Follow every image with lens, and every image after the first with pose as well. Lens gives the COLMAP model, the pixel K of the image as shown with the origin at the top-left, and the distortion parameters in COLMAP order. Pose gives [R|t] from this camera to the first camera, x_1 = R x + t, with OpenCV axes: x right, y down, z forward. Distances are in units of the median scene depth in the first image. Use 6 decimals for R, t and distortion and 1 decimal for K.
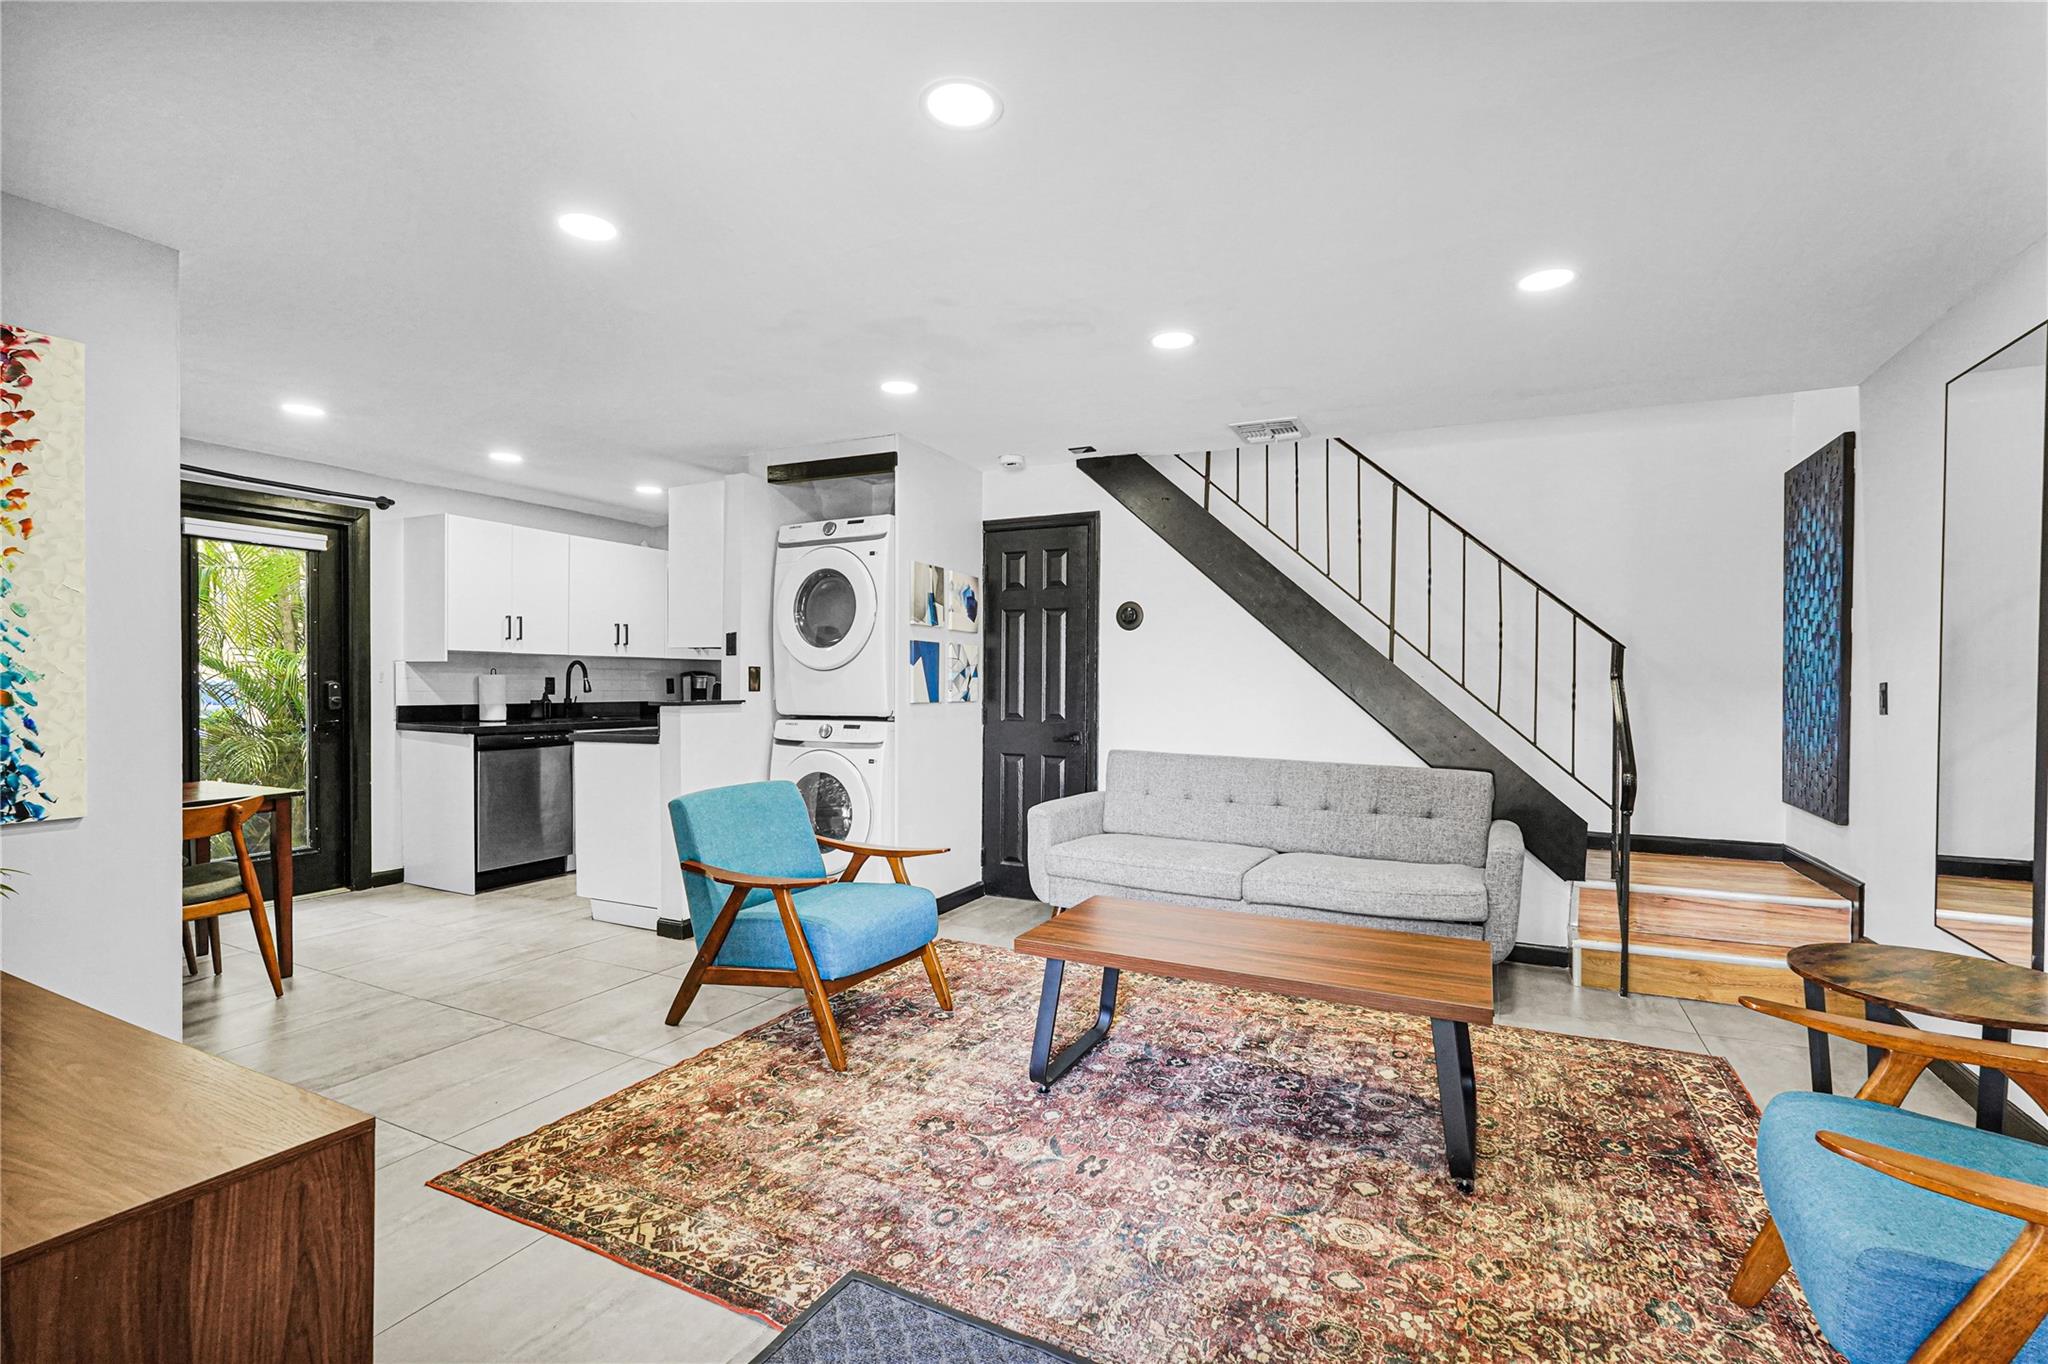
lens RADIAL K [[920.7, 0, 1022.0], [0, 920.7, 694.9], [0, 0, 1]] dist [-0.018270, 0.008328]
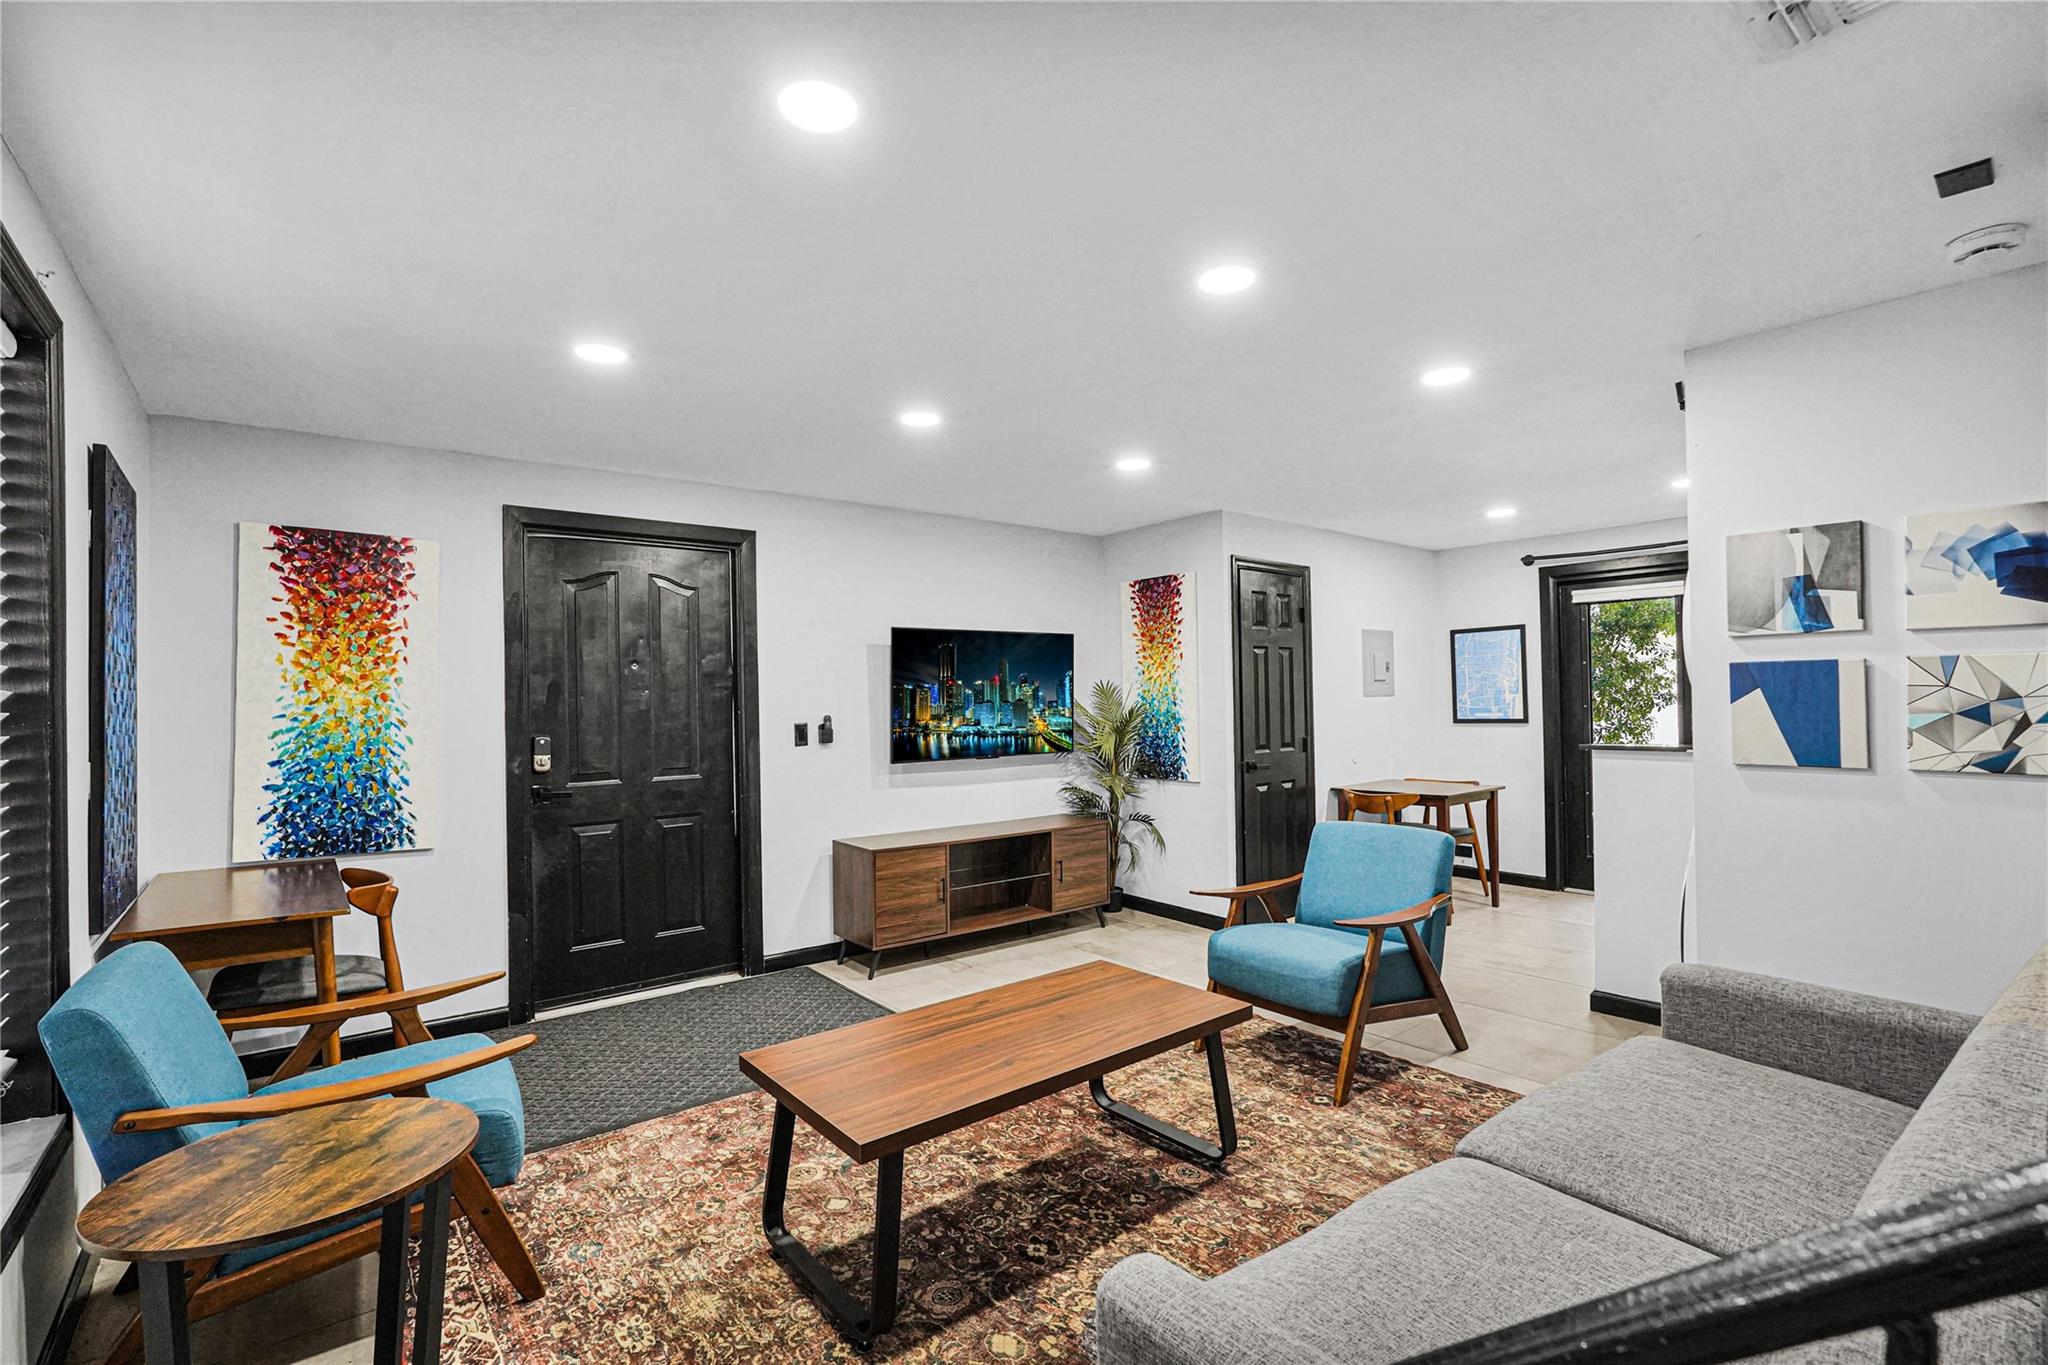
lens RADIAL K [[920.1, 0, 1025.4], [0, 920.1, 693.9], [0, 0, 1]] dist [-0.021304, 0.009404]
pose [[-0.410275, -0.006043, -0.911942, 0.722762], [0.002404, 0.999967, -0.007708, -0.039514], [0.911959, -0.005355, -0.410247, 0.928301]]
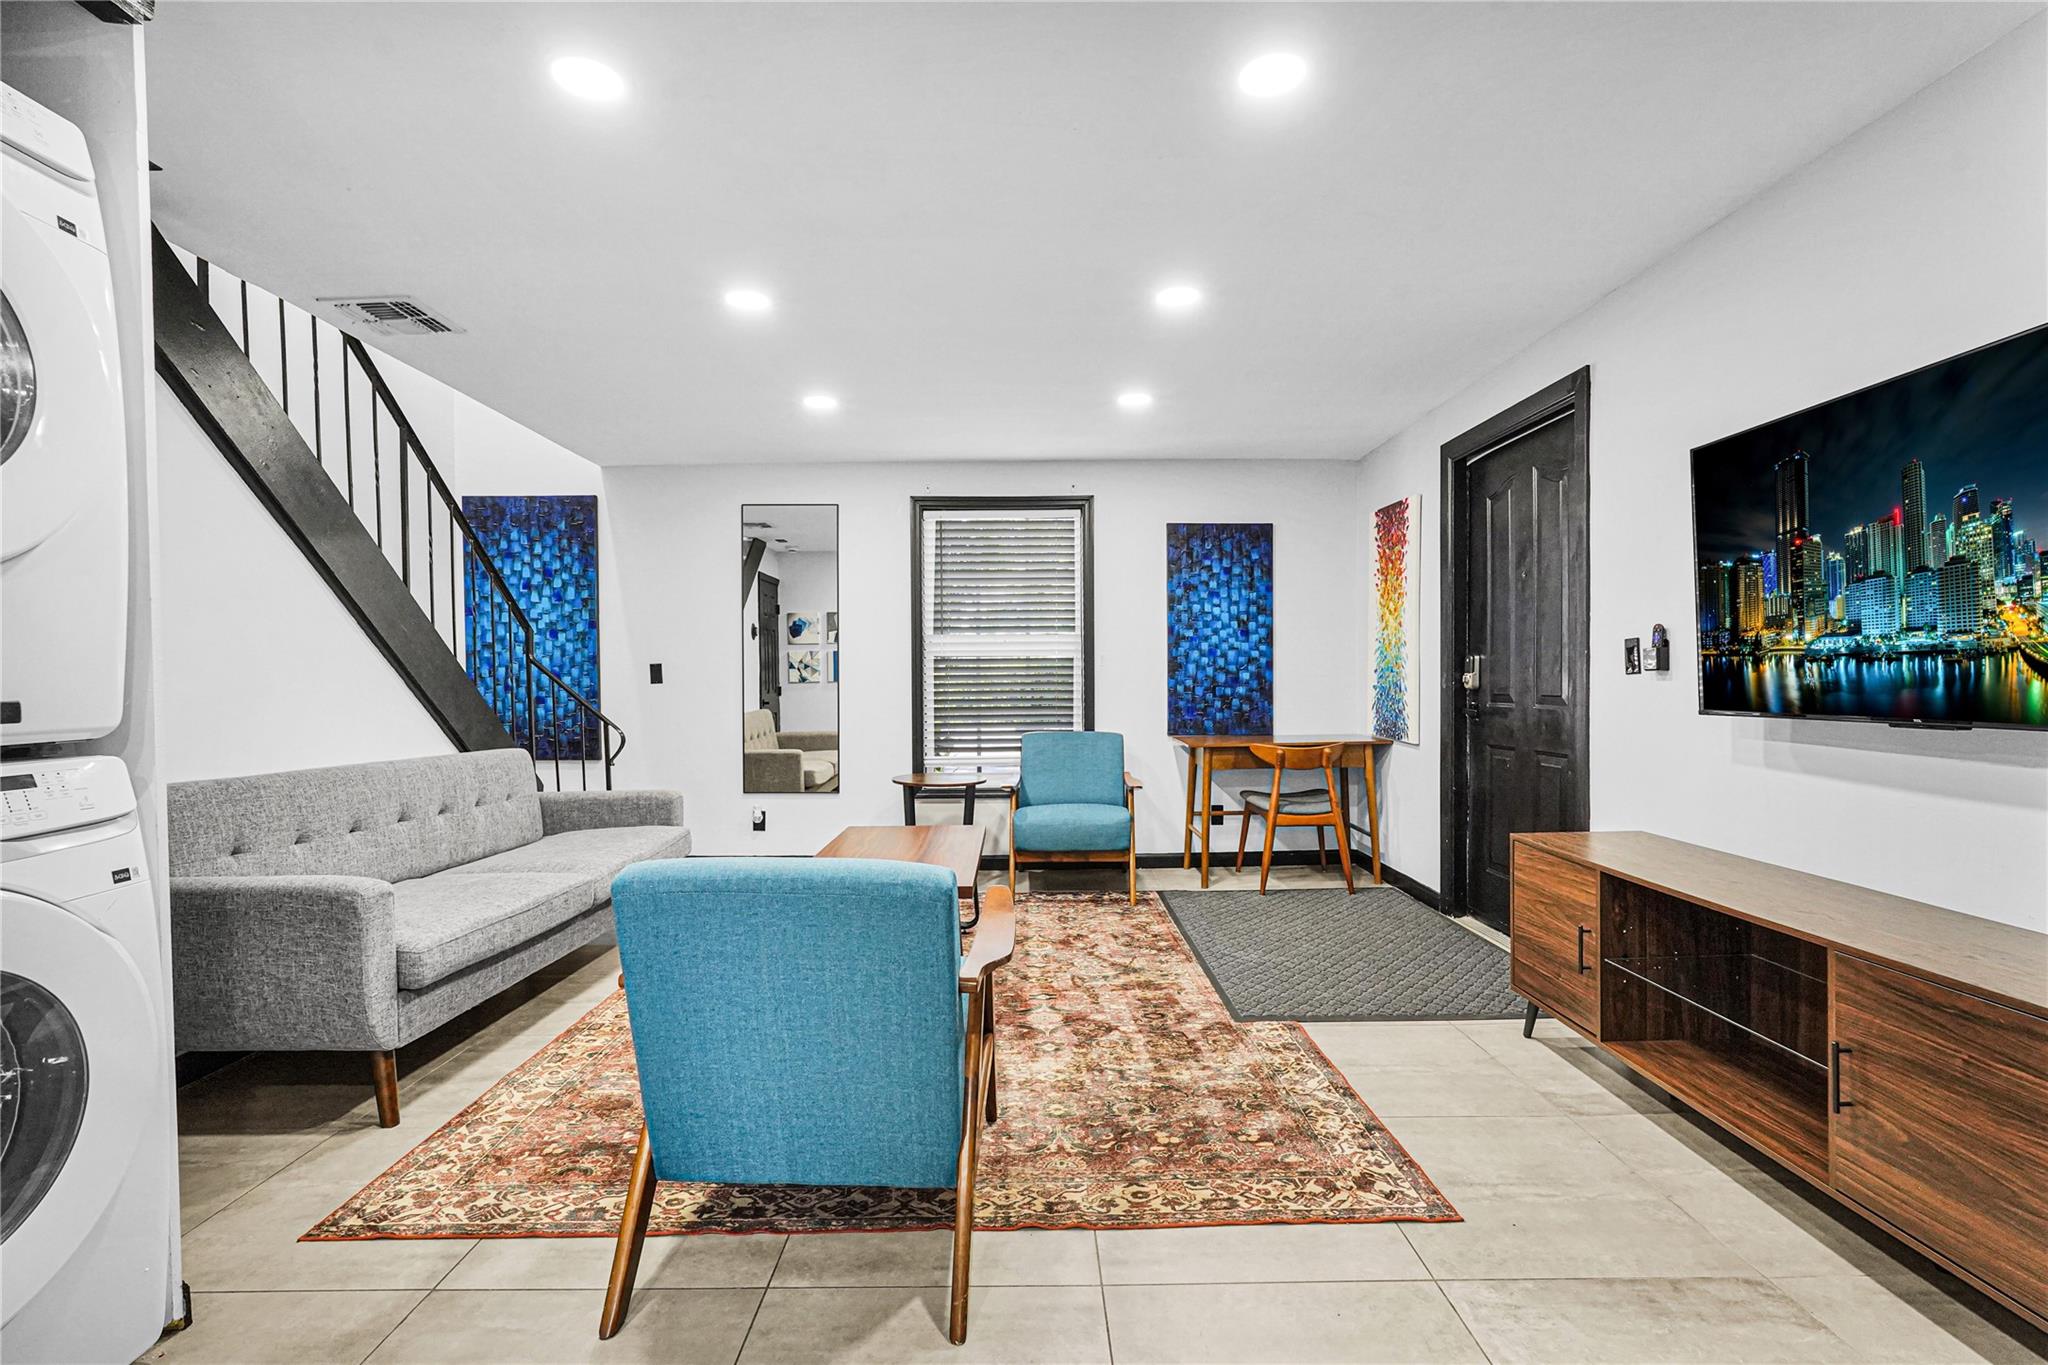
lens RADIAL K [[920.1, 0, 1025.4], [0, 920.1, 693.9], [0, 0, 1]] dist [-0.021304, 0.009404]
pose [[-0.460807, -0.018276, 0.887312, -0.672376], [0.016395, 0.999442, 0.029100, 0.003384], [-0.887349, 0.027957, -0.460251, 0.965171]]
